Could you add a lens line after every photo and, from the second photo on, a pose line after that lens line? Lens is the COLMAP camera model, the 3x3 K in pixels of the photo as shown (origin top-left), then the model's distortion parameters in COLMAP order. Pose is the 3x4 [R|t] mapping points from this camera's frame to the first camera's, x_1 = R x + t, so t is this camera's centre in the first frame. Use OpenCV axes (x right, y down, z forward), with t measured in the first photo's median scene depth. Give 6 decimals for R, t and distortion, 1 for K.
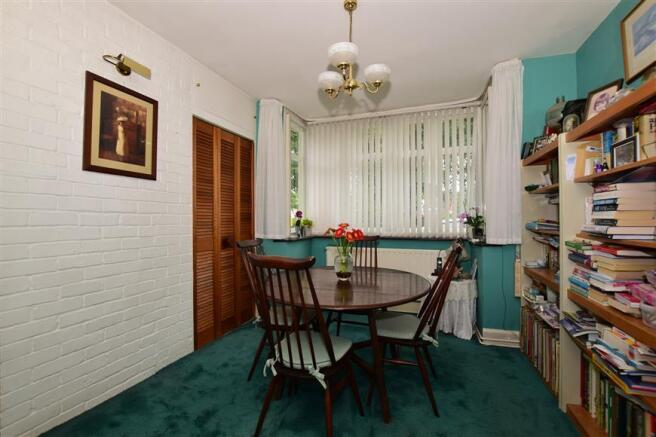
lens RADIAL K [[290.0, 0, 328.8], [0, 290.0, 217.1], [0, 0, 1]] dist [-0.000277, -0.000017]
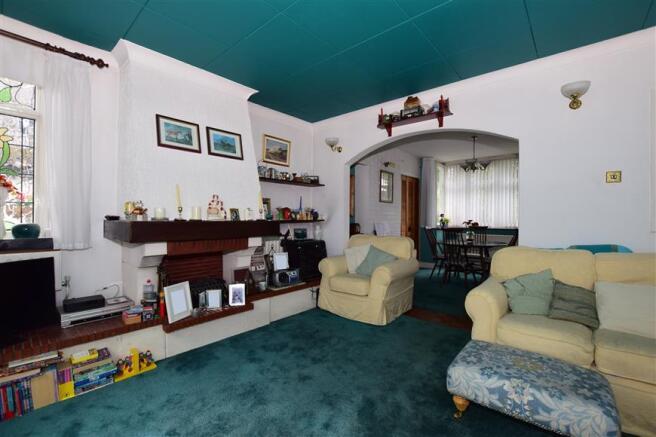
lens RADIAL K [[290.0, 0, 328.2], [0, 290.0, 219.3], [0, 0, 1]] dist [-0.000277, -0.000017]
pose [[0.929741, 0.010707, -0.368059, -0.097810], [-0.008605, 0.999936, 0.007352, 0.006309], [0.368114, -0.003668, 0.929773, -1.040710]]
